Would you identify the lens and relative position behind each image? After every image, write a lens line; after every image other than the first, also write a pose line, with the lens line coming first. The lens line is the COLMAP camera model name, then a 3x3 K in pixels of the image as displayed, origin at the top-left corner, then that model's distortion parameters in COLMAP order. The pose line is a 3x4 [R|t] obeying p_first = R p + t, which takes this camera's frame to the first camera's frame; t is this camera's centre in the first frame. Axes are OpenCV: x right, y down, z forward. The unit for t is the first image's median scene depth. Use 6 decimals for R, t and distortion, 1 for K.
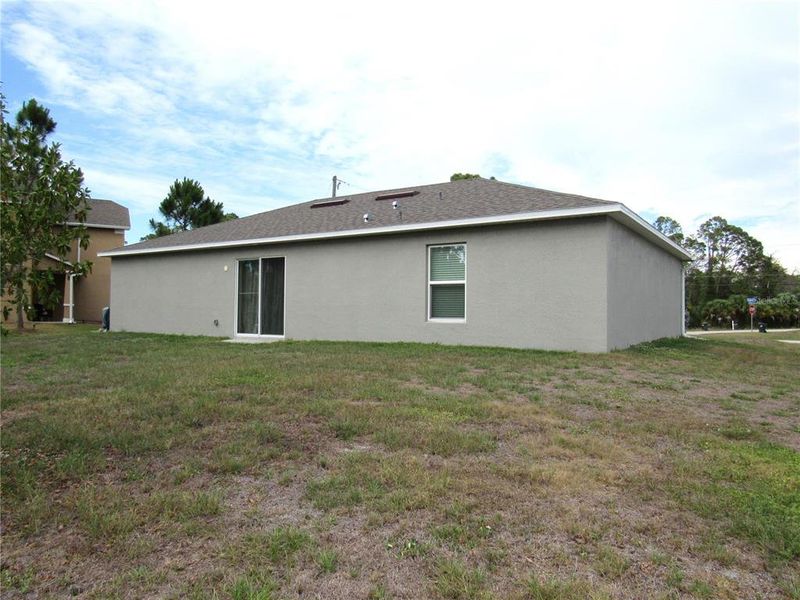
lens RADIAL K [[606.7, 0, 400.5], [0, 606.7, 300.4], [0, 0, 1]] dist [-0.016732, 0.005913]
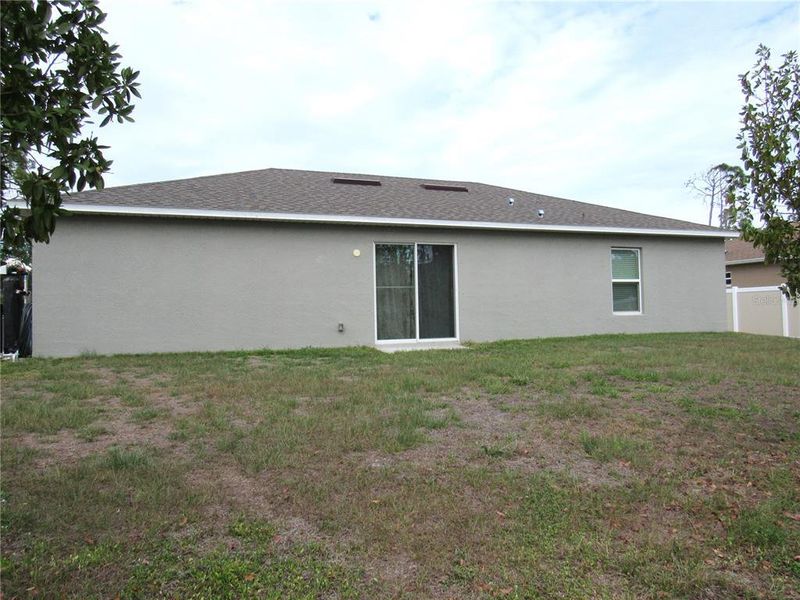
lens RADIAL K [[606.7, 0, 400.5], [0, 606.7, 300.4], [0, 0, 1]] dist [-0.016732, 0.005913]
pose [[0.561720, 0.001483, 0.827326, -0.923148], [0.006119, 0.999964, -0.005947, 0.010318], [-0.827305, 0.008403, 0.561691, 0.580265]]
